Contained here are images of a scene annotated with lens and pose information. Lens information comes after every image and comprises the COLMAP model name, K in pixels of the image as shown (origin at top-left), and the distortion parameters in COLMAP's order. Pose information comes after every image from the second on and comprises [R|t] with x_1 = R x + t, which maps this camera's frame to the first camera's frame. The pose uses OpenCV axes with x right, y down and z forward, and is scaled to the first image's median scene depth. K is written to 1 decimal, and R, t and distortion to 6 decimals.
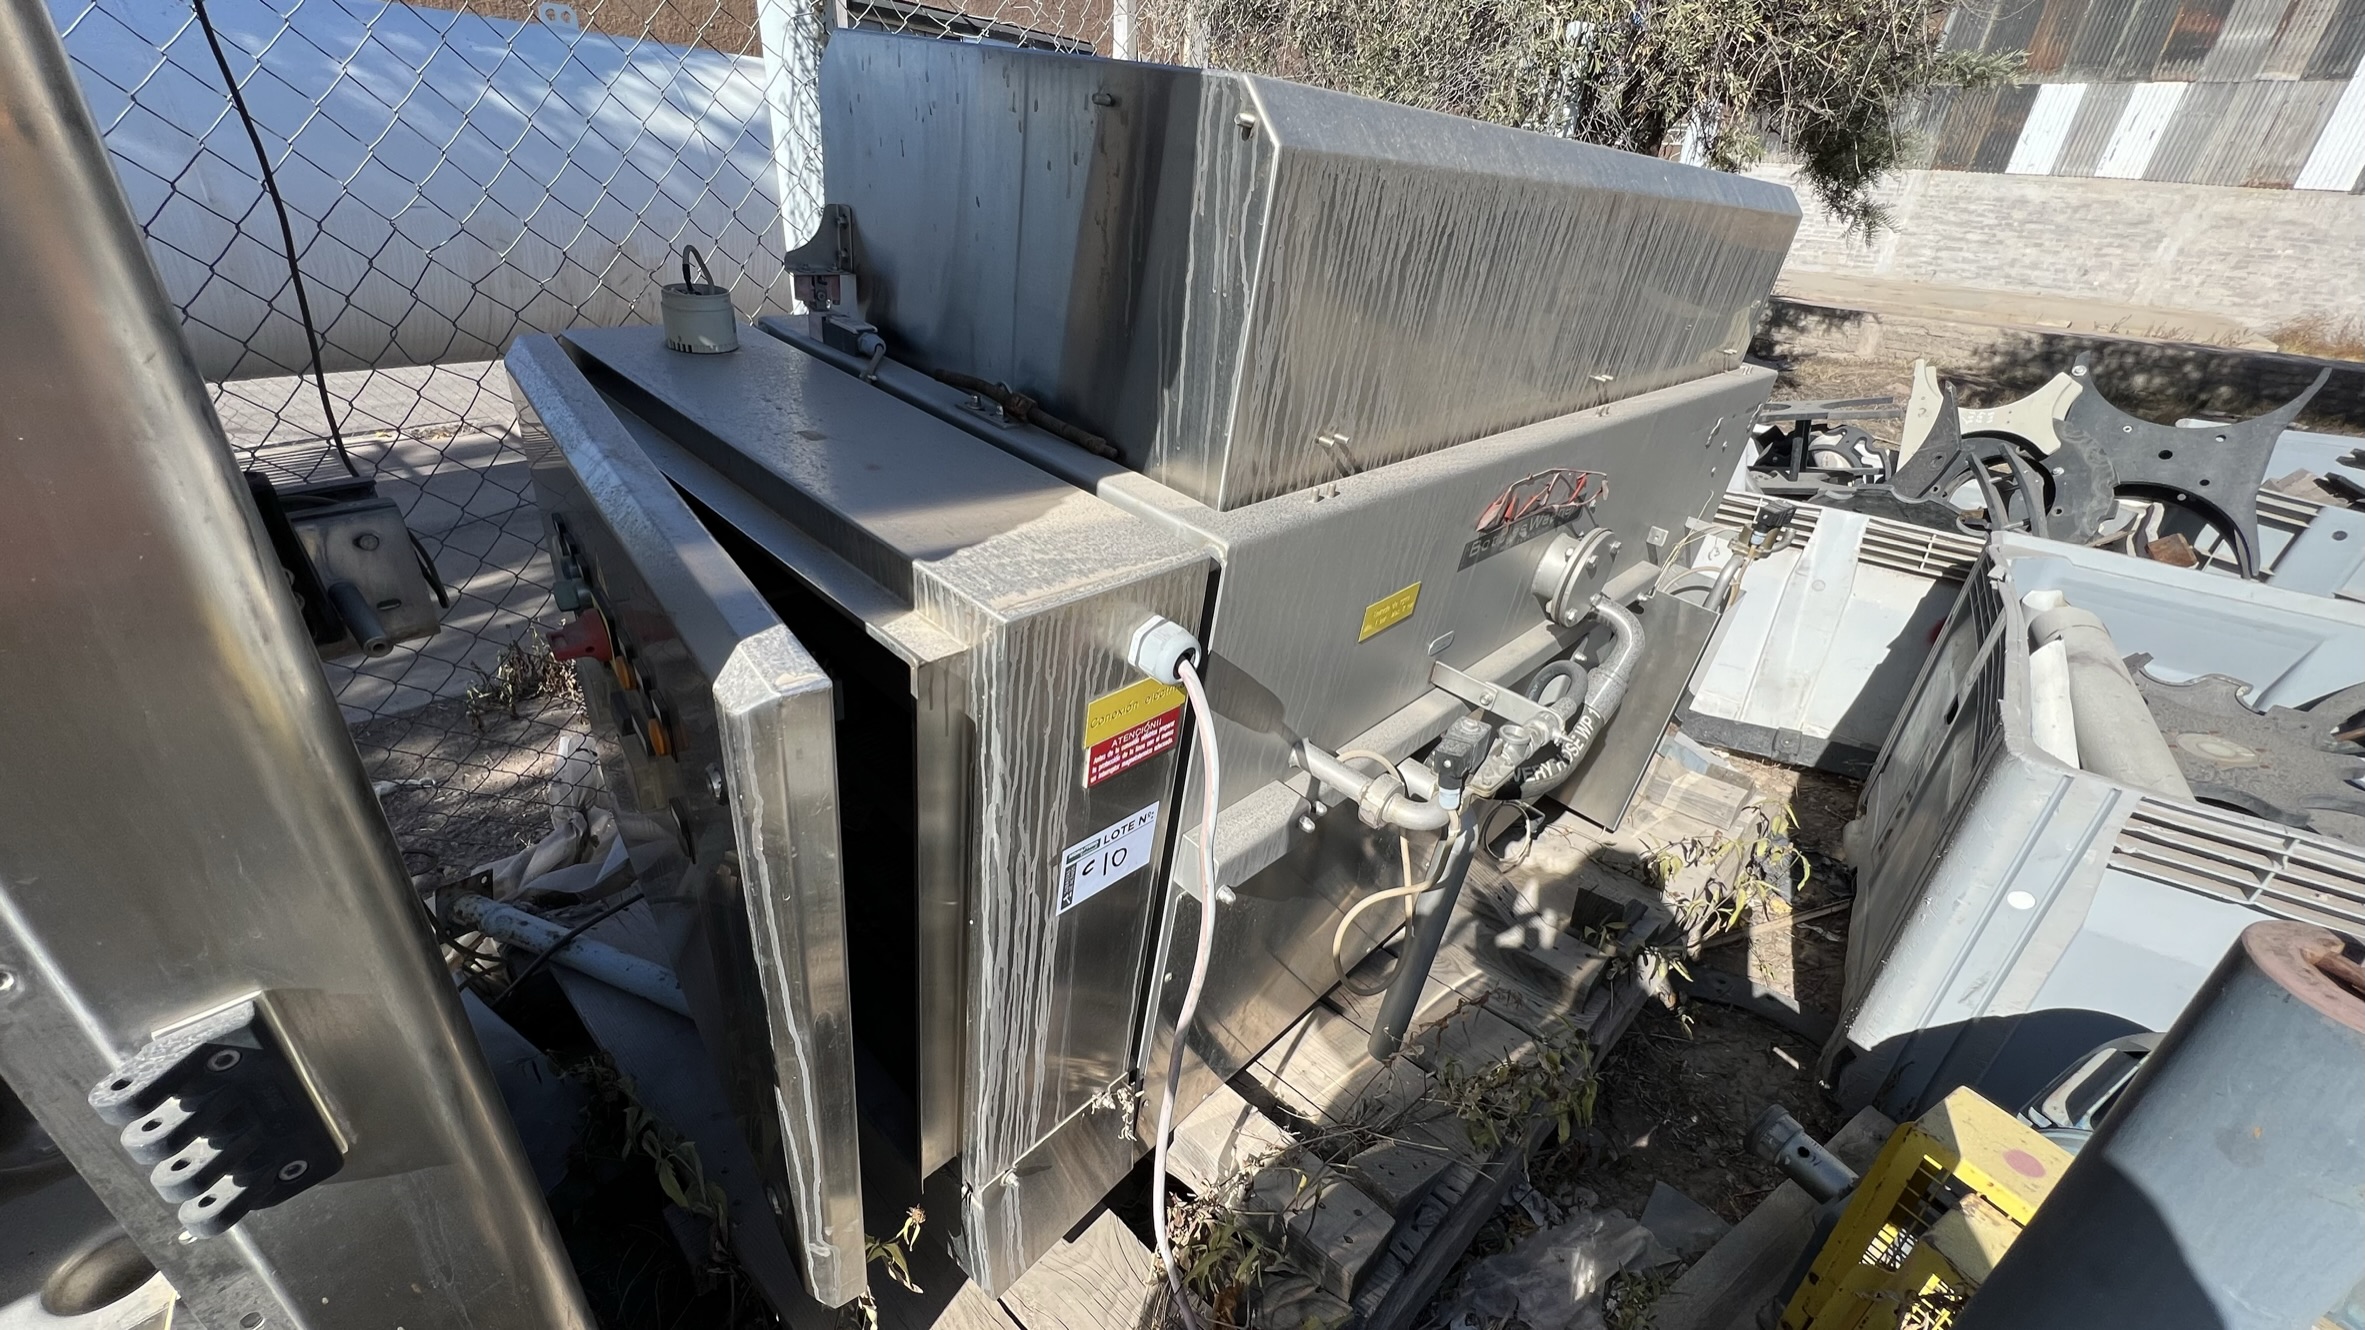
lens RADIAL K [[943.4, 0, 1182.1], [0, 943.4, 675.7], [0, 0, 1]] dist [-0.000253, 0.000415]
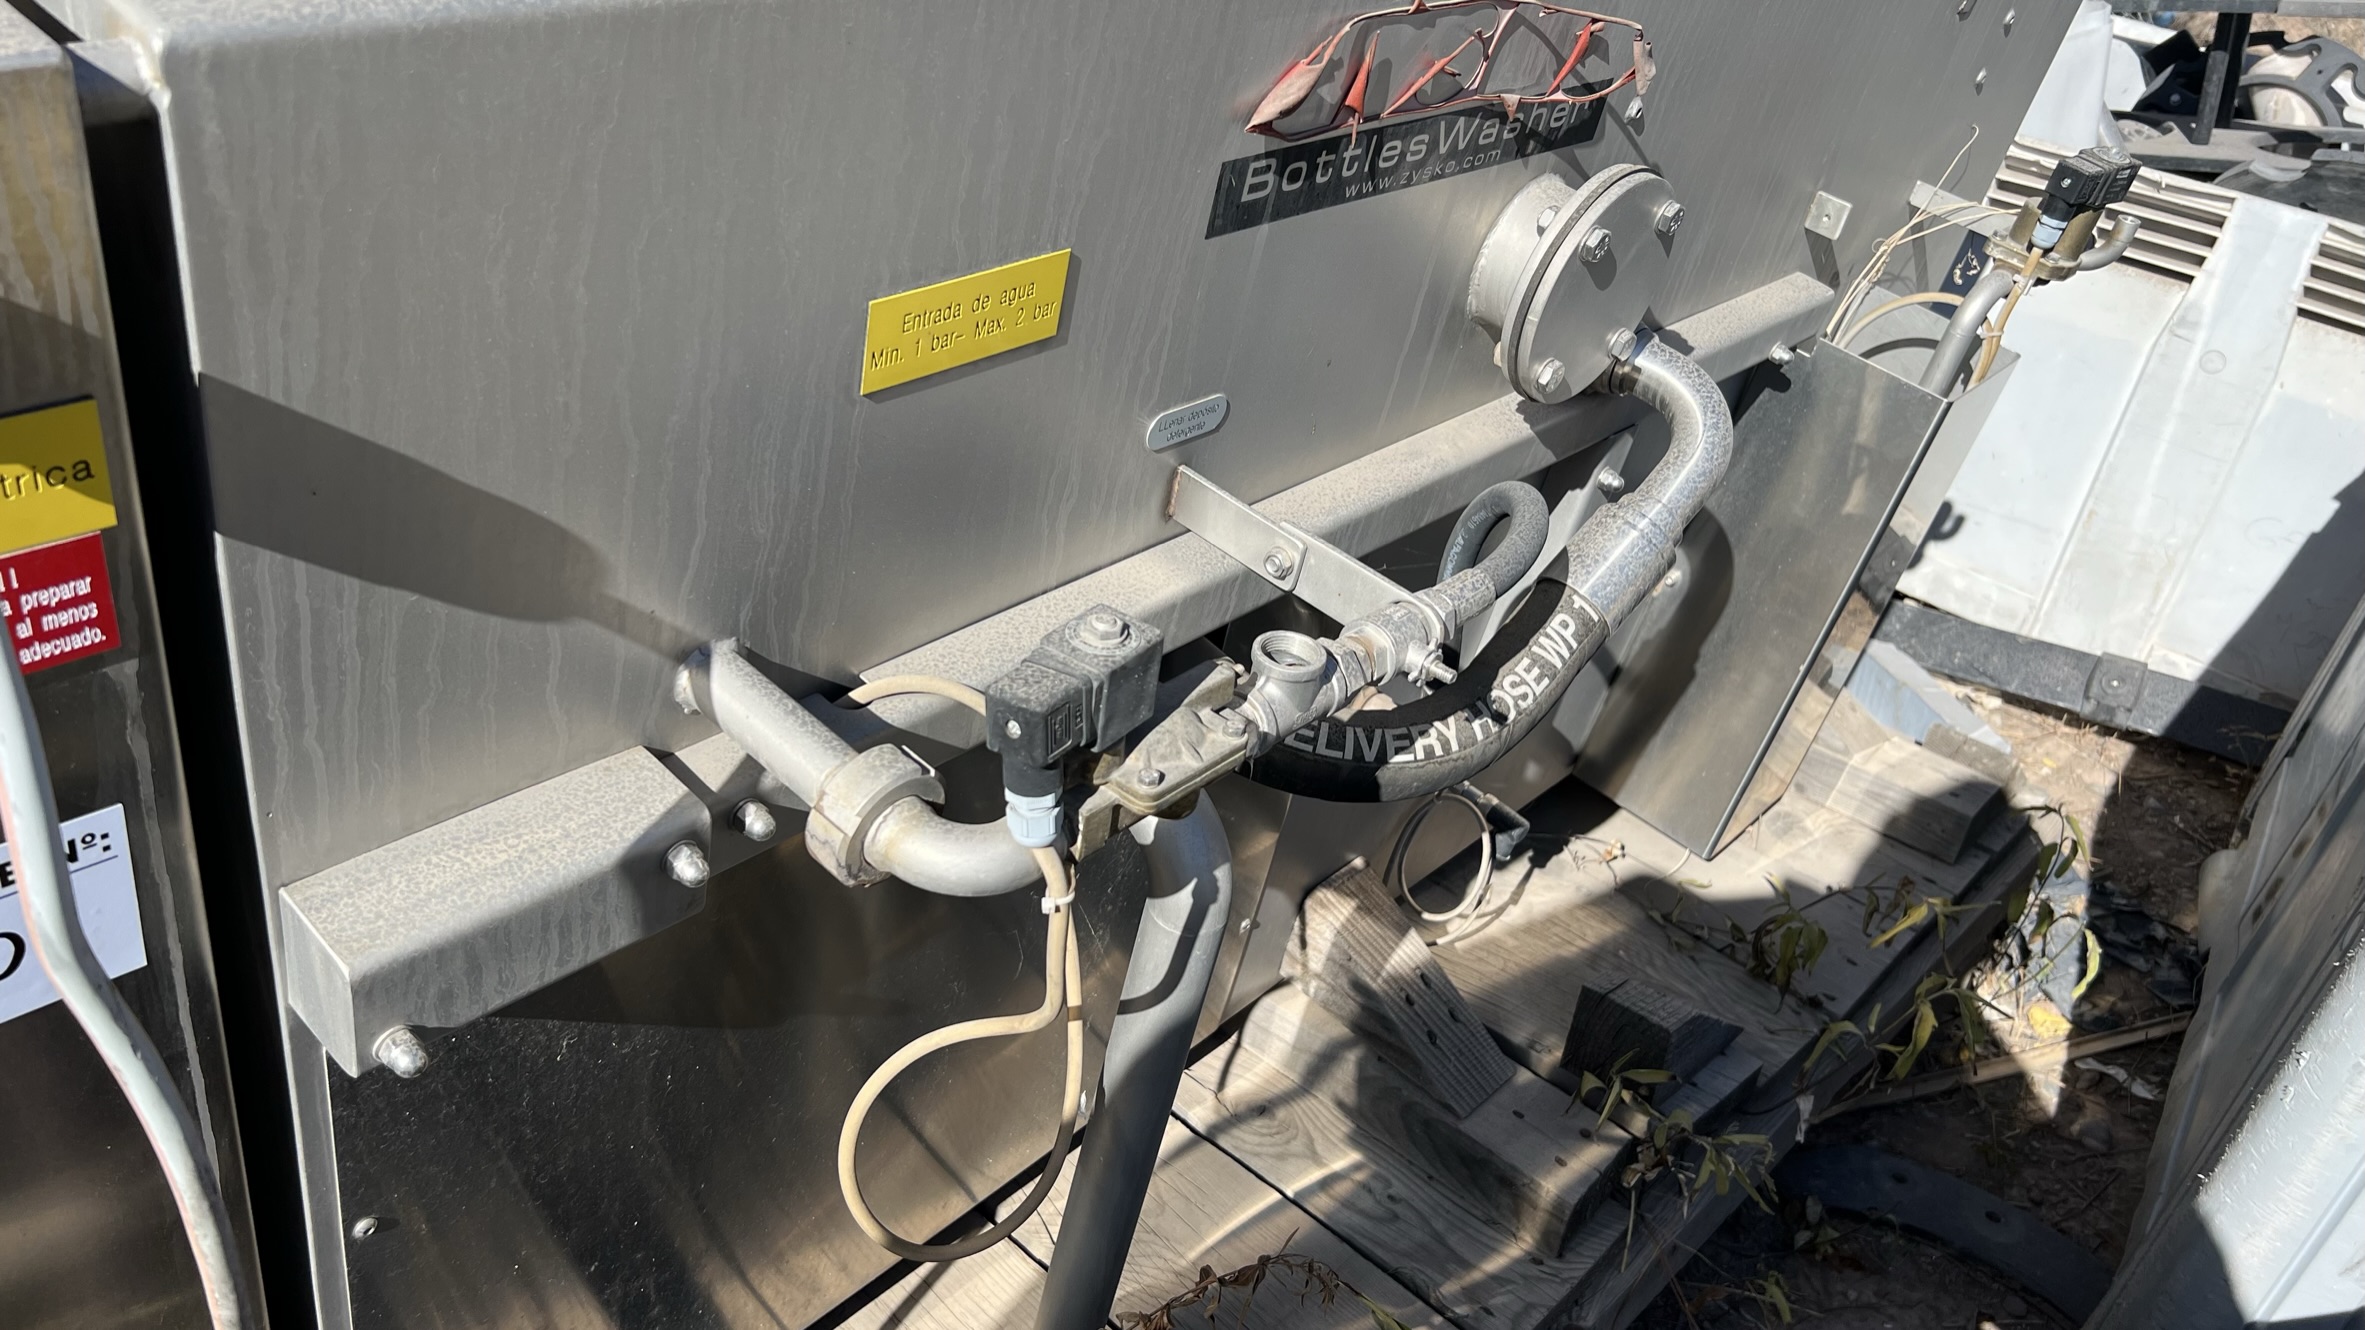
lens RADIAL K [[1787.6, 0, 1183.7], [0, 1787.6, 675.8], [0, 0, 1]] dist [0.054238, -0.070593]
pose [[0.997135, 0.046199, 0.059900, 0.172949], [-0.051979, 0.993746, 0.098832, -0.000781], [-0.054960, -0.101663, 0.993300, 0.165761]]
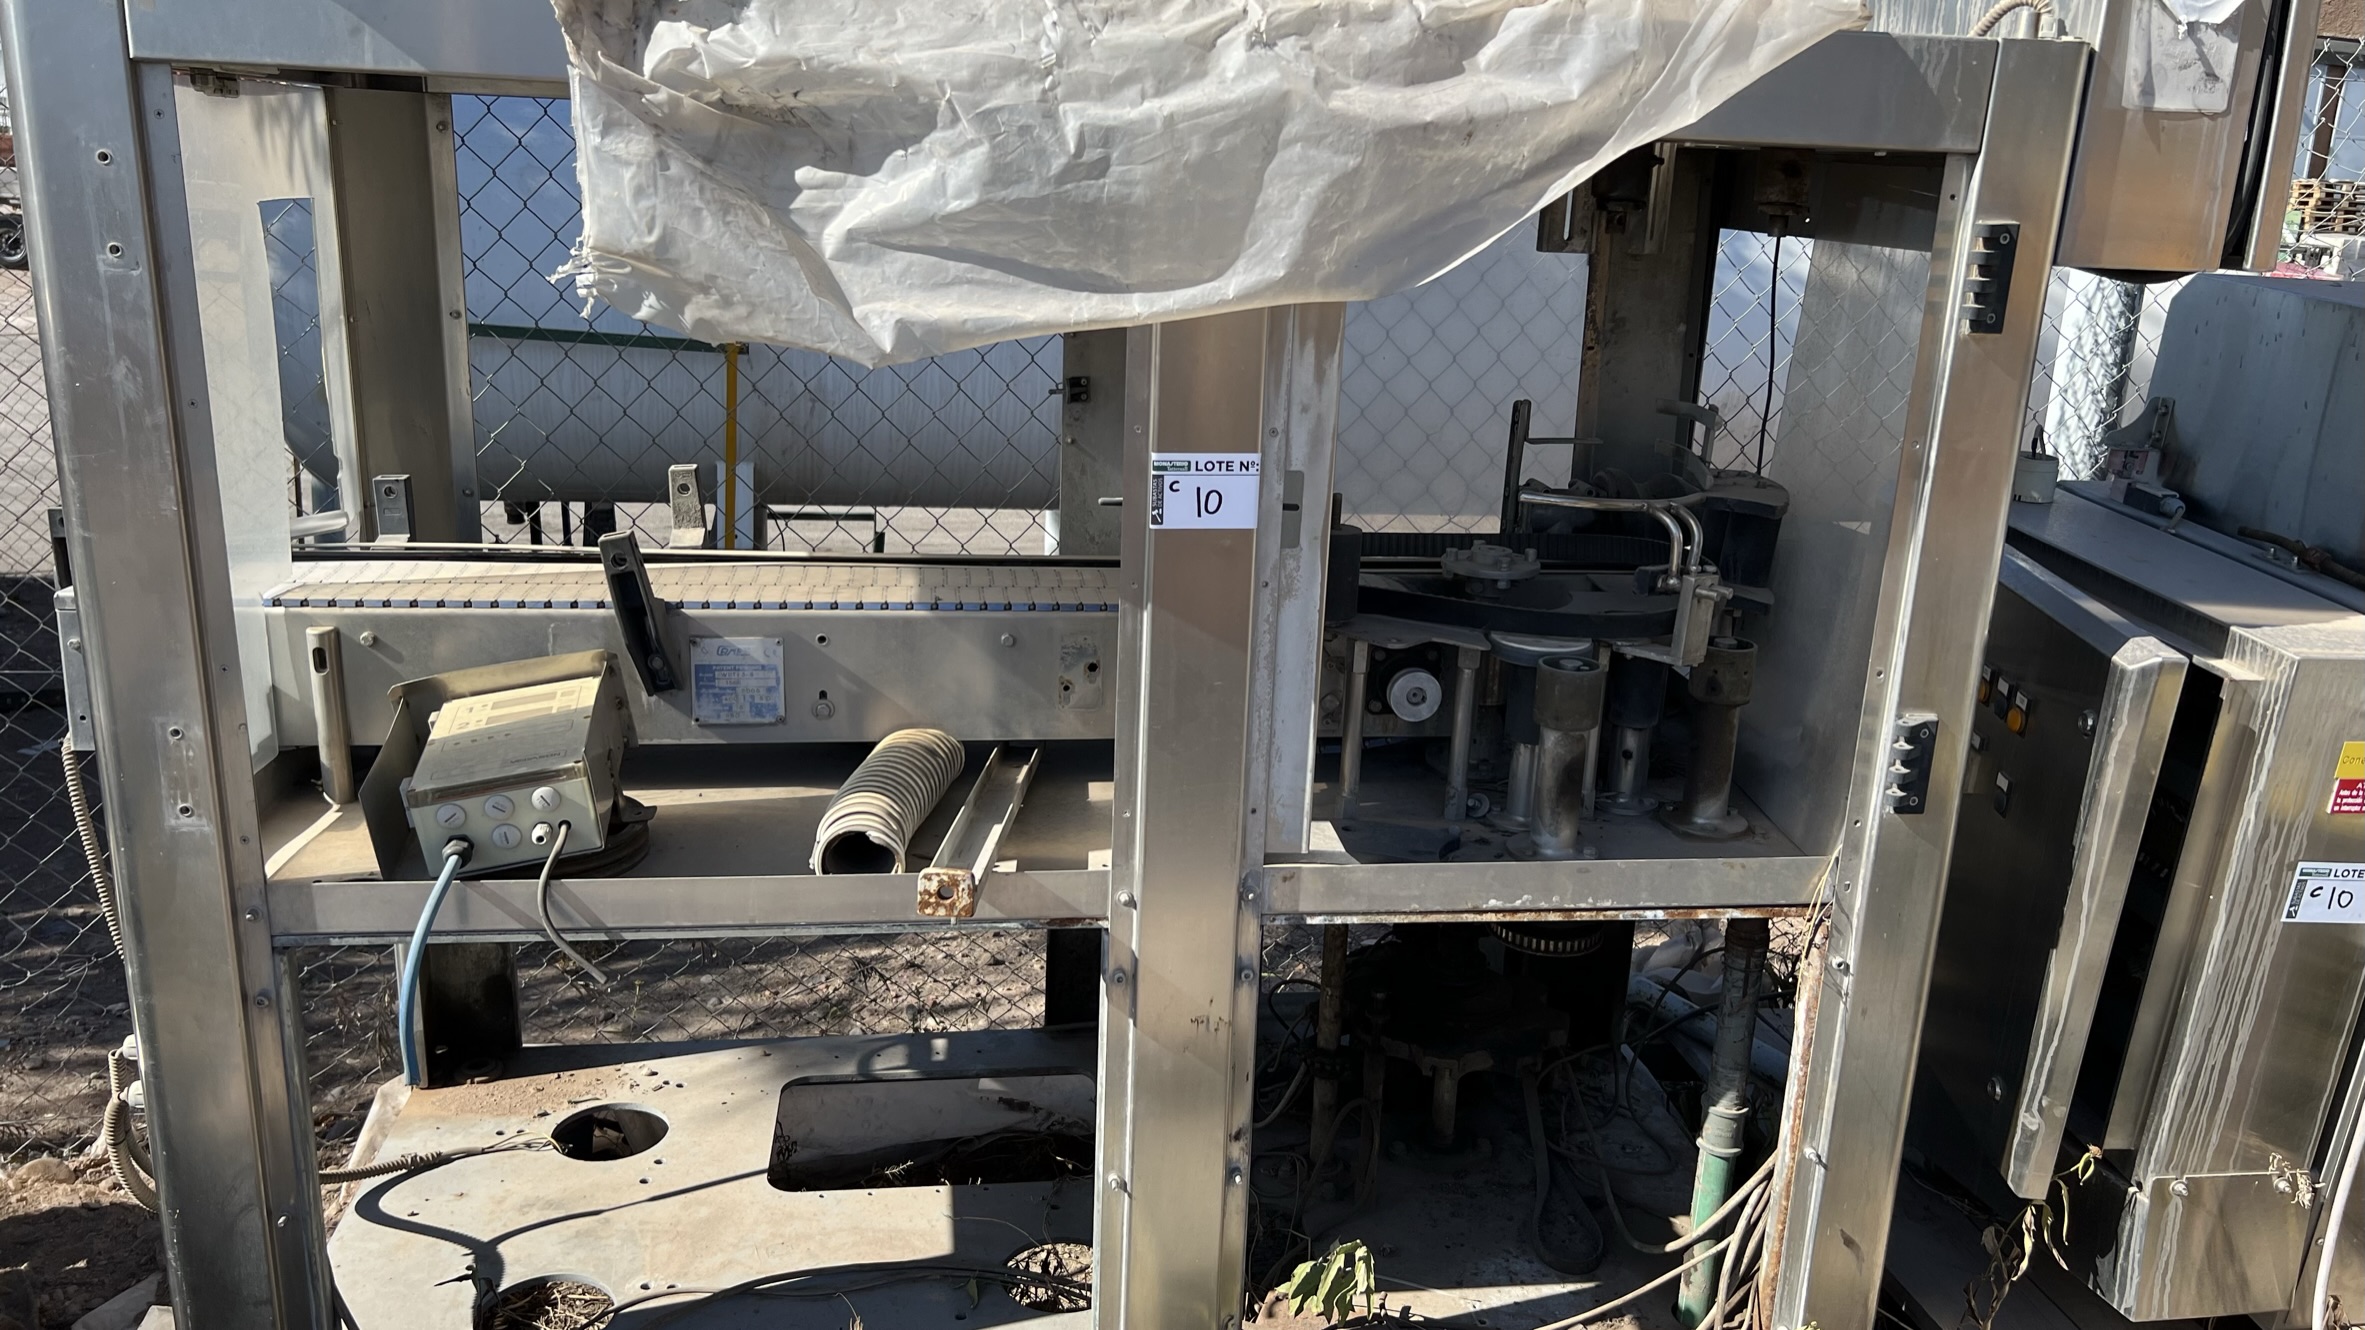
lens RADIAL K [[1787.6, 0, 1195.7], [0, 1787.6, 652.4], [0, 0, 1]] dist [0.054238, -0.070593]
pose [[0.775230, 0.125761, -0.619033, 0.099556], [-0.292802, 0.939884, -0.175739, 0.389686], [0.559718, 0.317493, 0.765450, -0.919306]]
